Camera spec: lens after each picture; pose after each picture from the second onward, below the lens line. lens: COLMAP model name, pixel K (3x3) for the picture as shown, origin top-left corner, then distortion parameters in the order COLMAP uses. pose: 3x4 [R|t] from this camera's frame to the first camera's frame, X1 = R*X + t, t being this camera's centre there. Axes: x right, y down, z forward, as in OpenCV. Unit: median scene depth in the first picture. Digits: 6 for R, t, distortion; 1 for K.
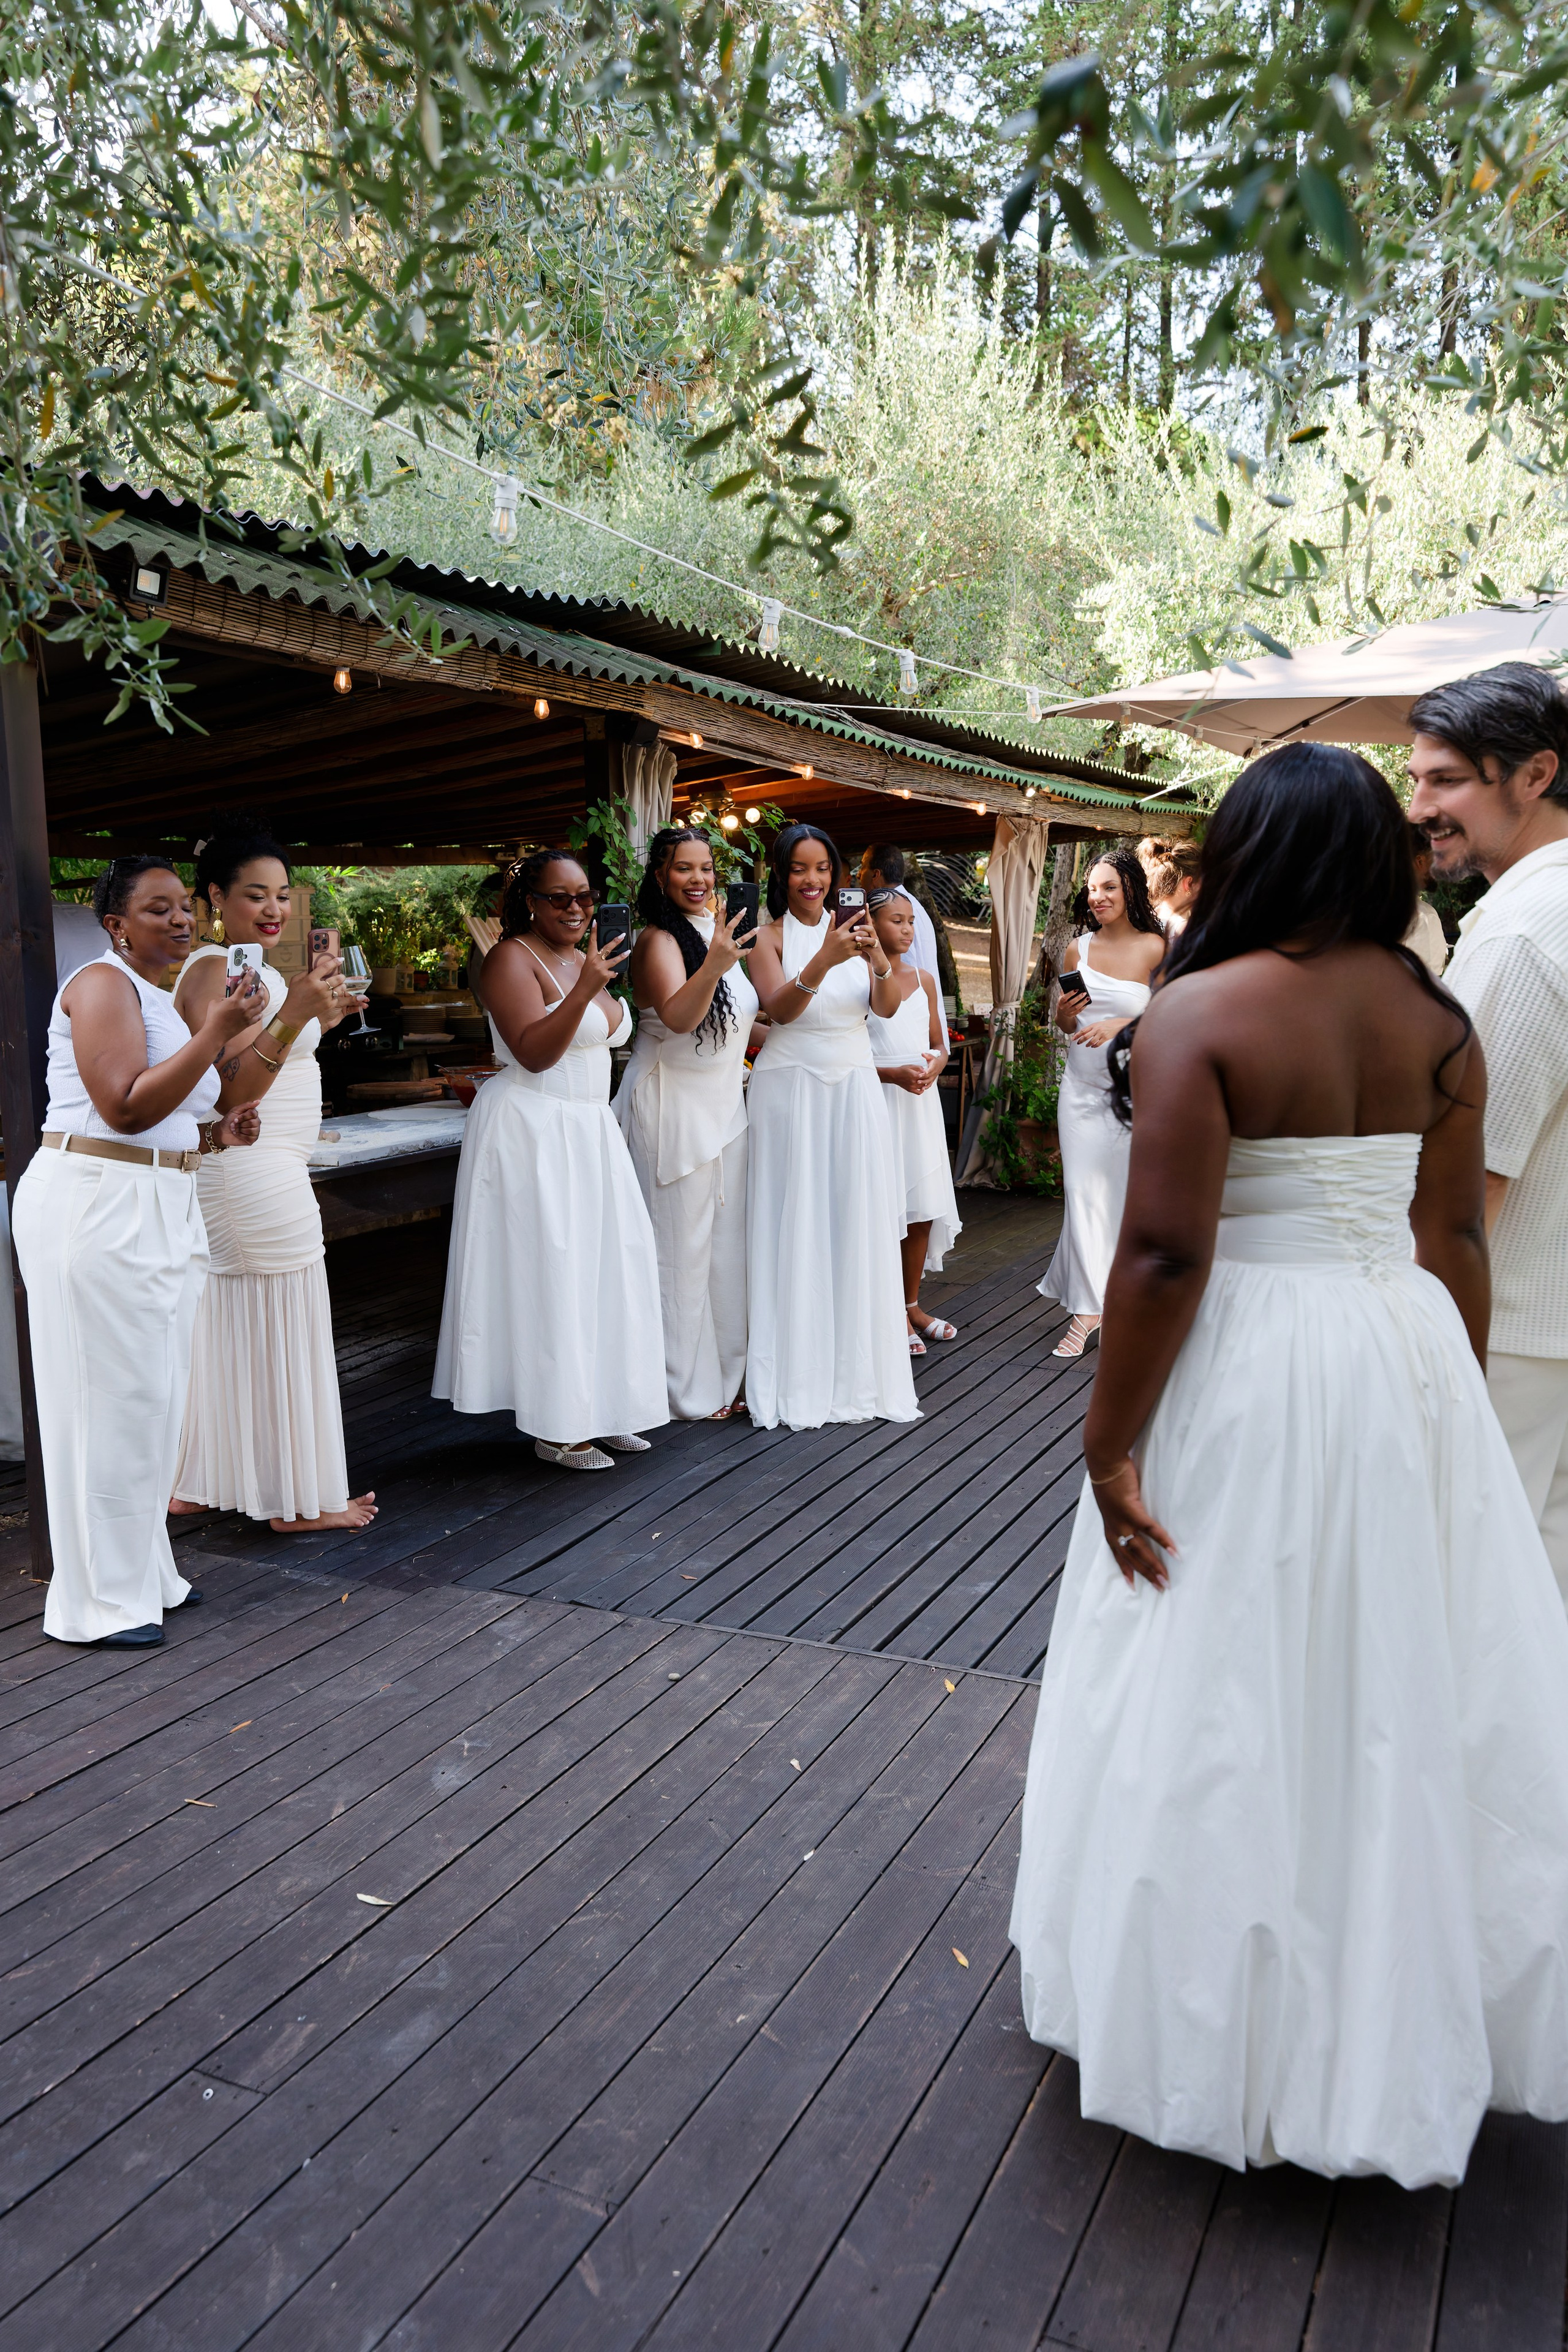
lens RADIAL K [[1871.1, 0, 781.7], [0, 1871.1, 1179.5], [0, 0, 1]] dist [0.026343, -0.019708]
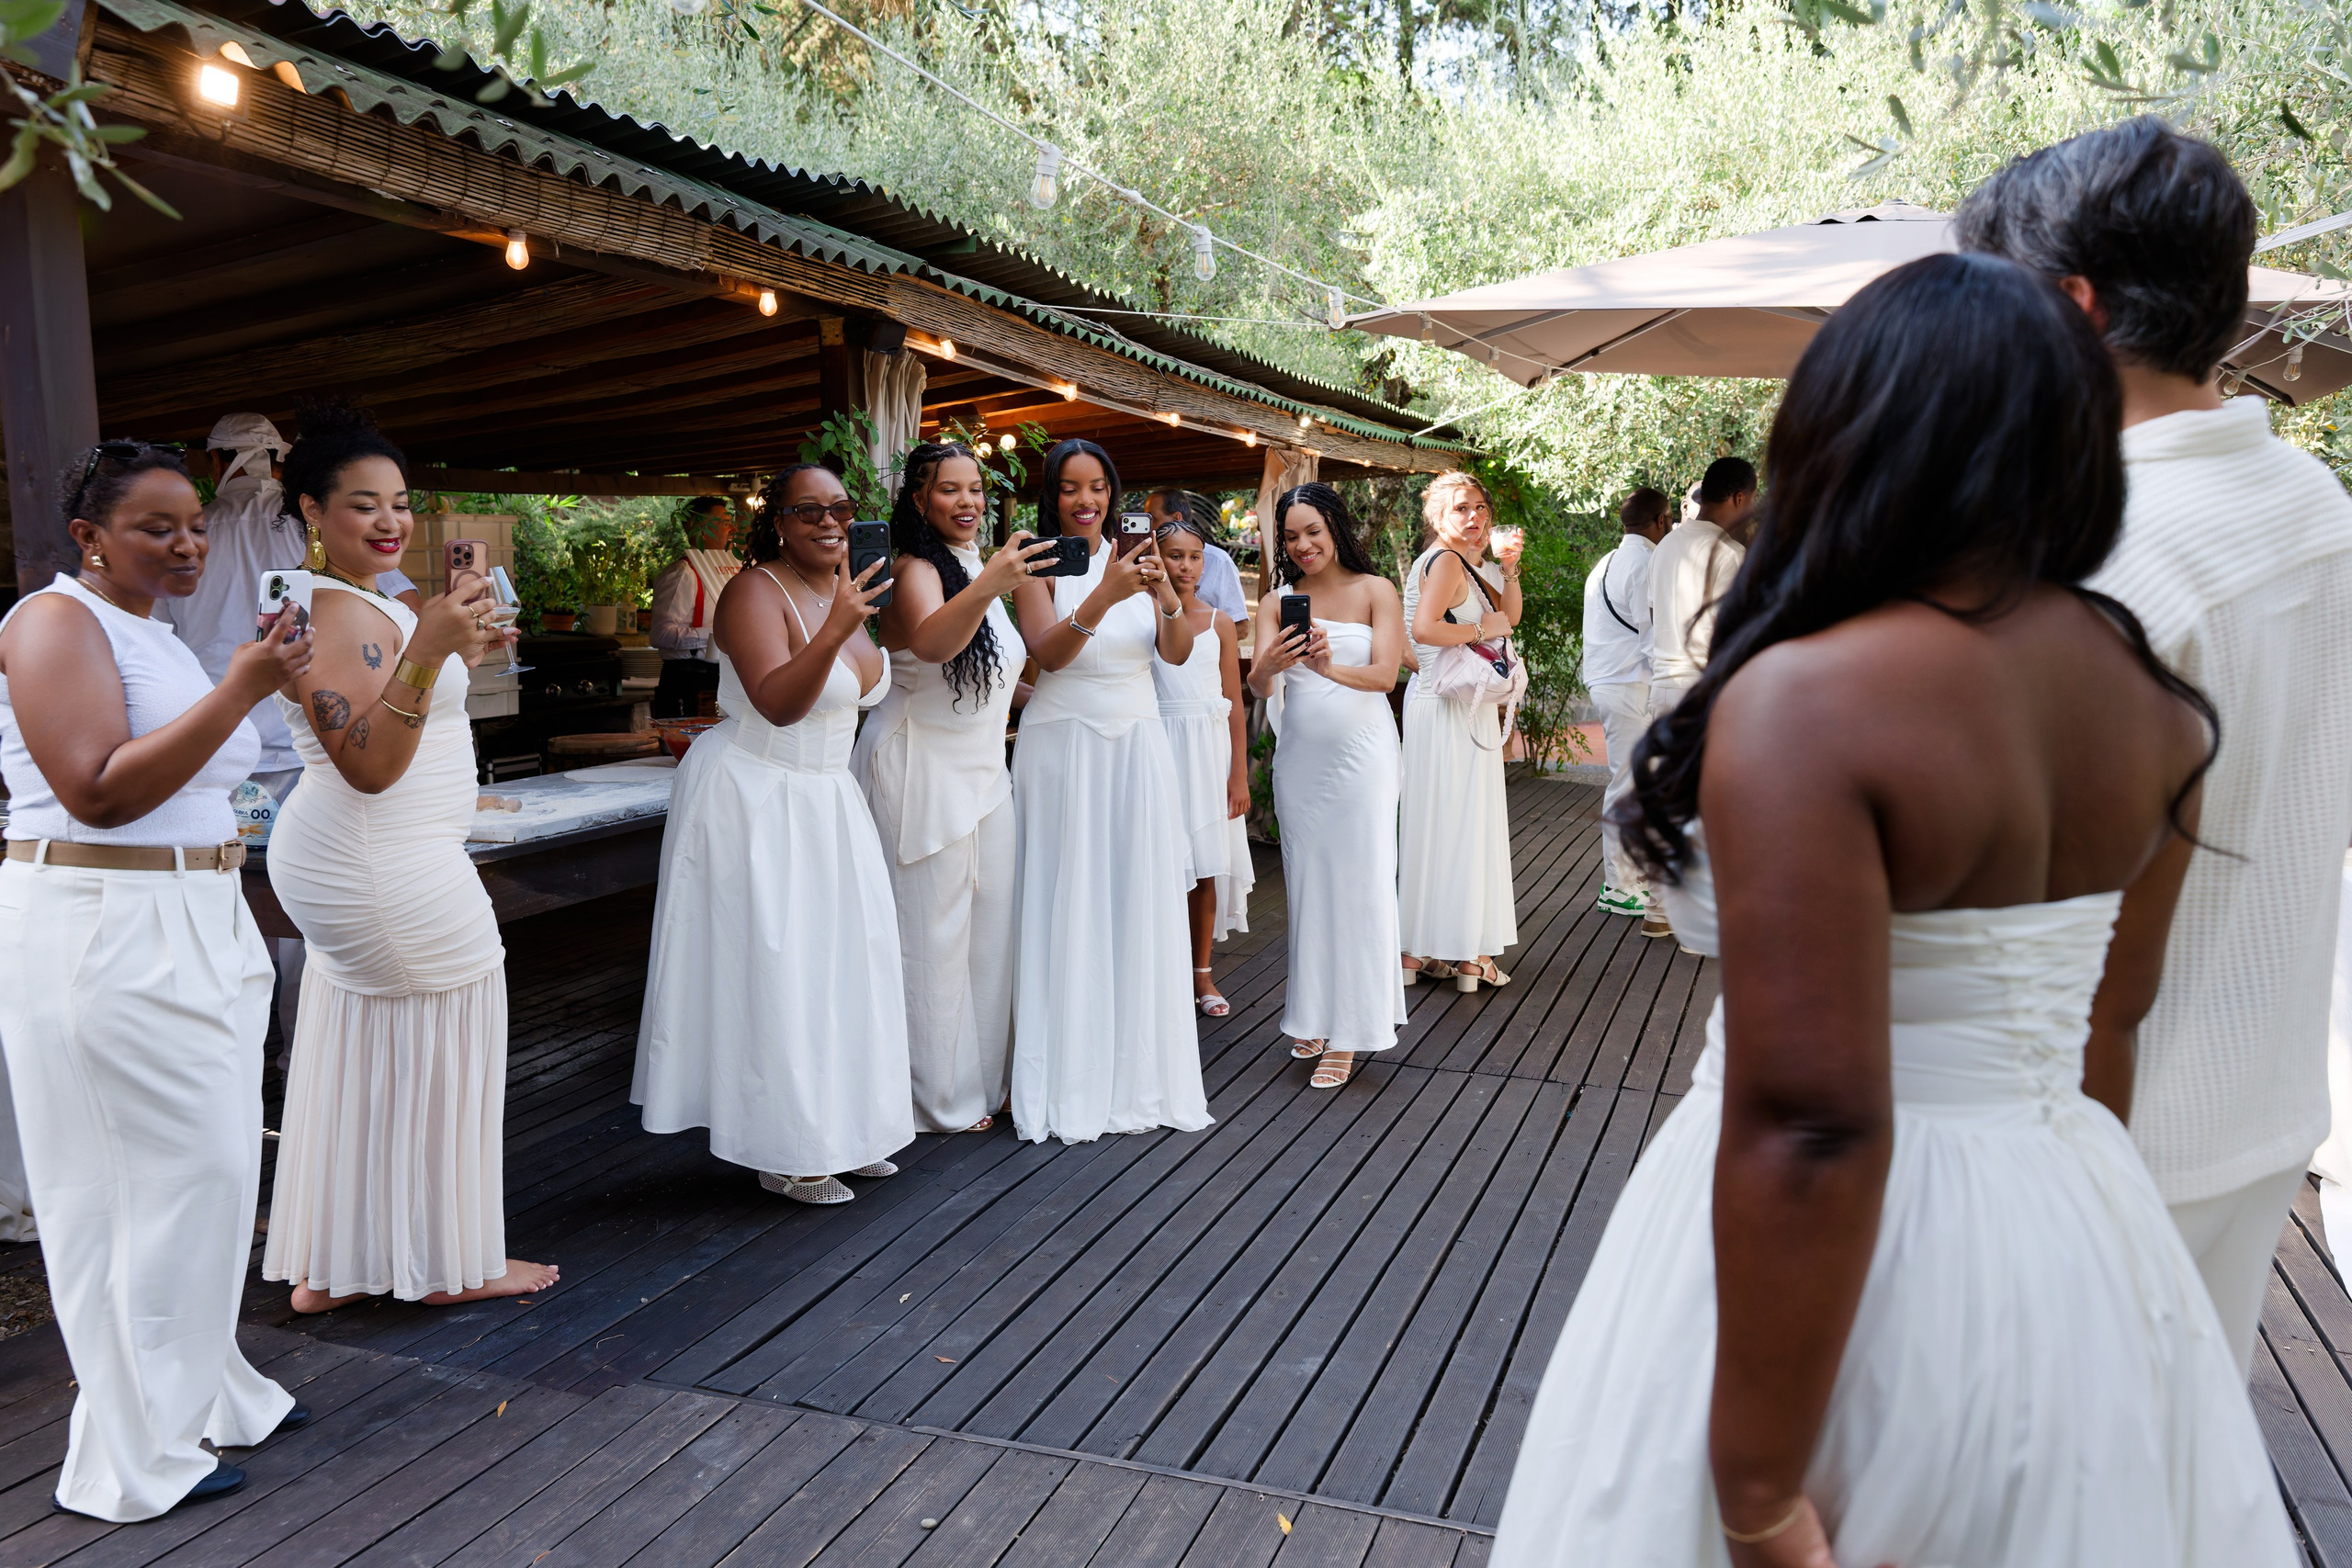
lens RADIAL K [[1871.0, 0, 1178.5], [0, 1871.0, 783.5], [0, 0, 1]] dist [0.026343, -0.019708]
pose [[0.996810, -0.003026, 0.079753, -0.011108], [0.004601, 0.999798, -0.019565, -0.015802], [-0.079678, 0.019869, 0.996623, 0.153144]]
